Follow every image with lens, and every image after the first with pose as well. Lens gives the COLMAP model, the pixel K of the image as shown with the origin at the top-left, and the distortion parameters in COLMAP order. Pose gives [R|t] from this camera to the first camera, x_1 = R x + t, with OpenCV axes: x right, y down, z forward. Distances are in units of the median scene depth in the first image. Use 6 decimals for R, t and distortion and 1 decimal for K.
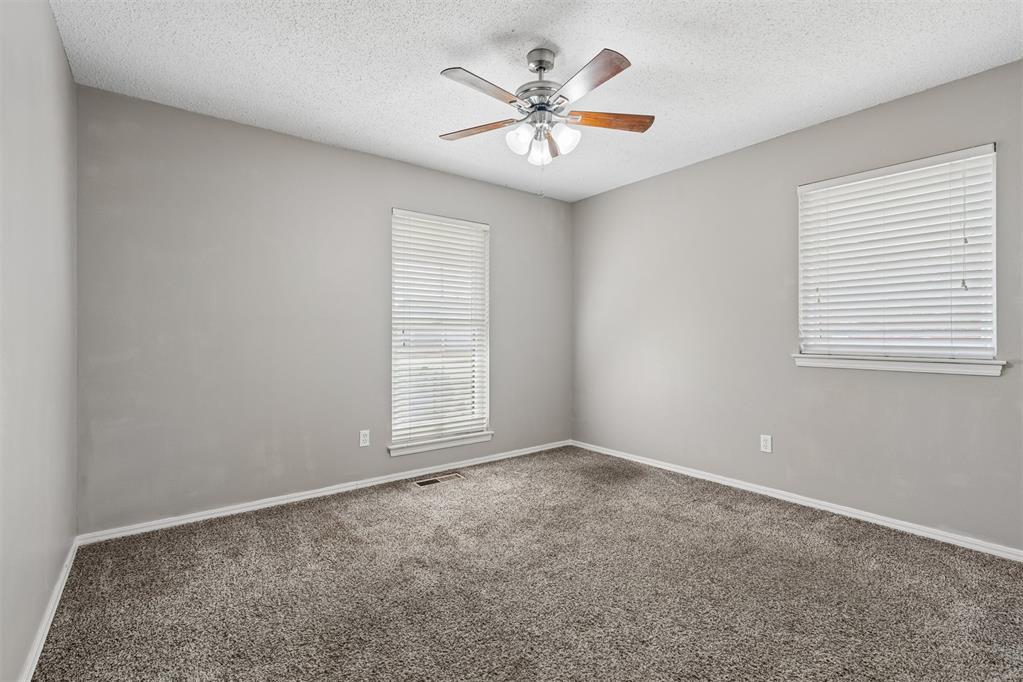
lens RADIAL K [[466.6, 0, 517.3], [0, 466.6, 339.5], [0, 0, 1]] dist [-0.001527, -0.000129]
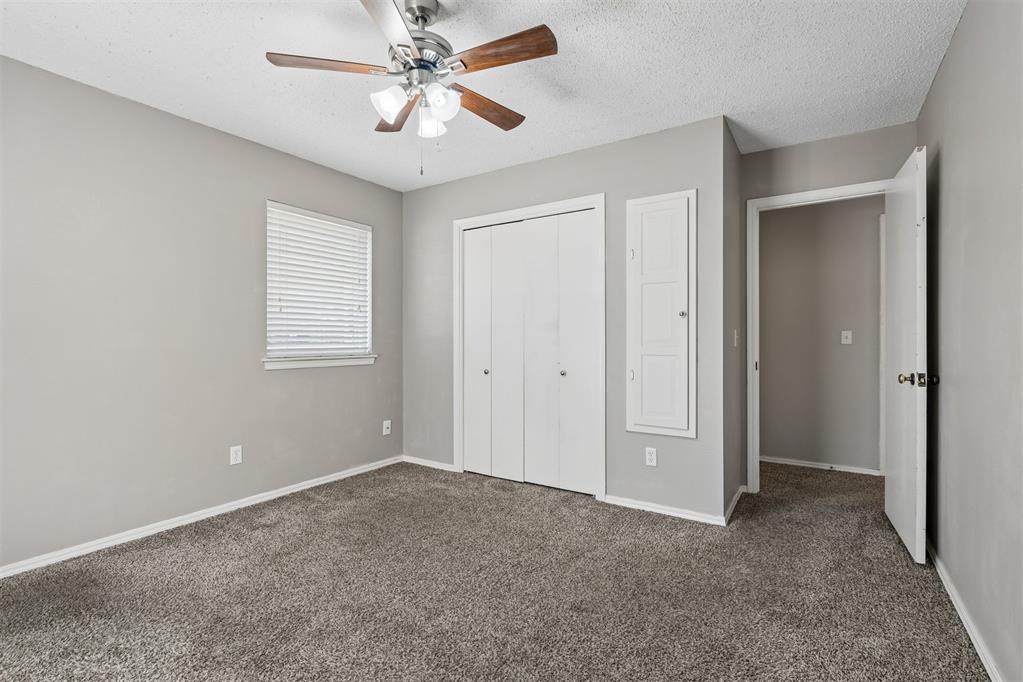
lens RADIAL K [[466.6, 0, 517.3], [0, 466.6, 339.5], [0, 0, 1]] dist [-0.001527, -0.000129]
pose [[-0.322739, -0.005006, 0.946475, -0.624959], [0.007232, 0.999944, 0.007755, -0.017406], [-0.946460, 0.009348, -0.322685, 0.864954]]
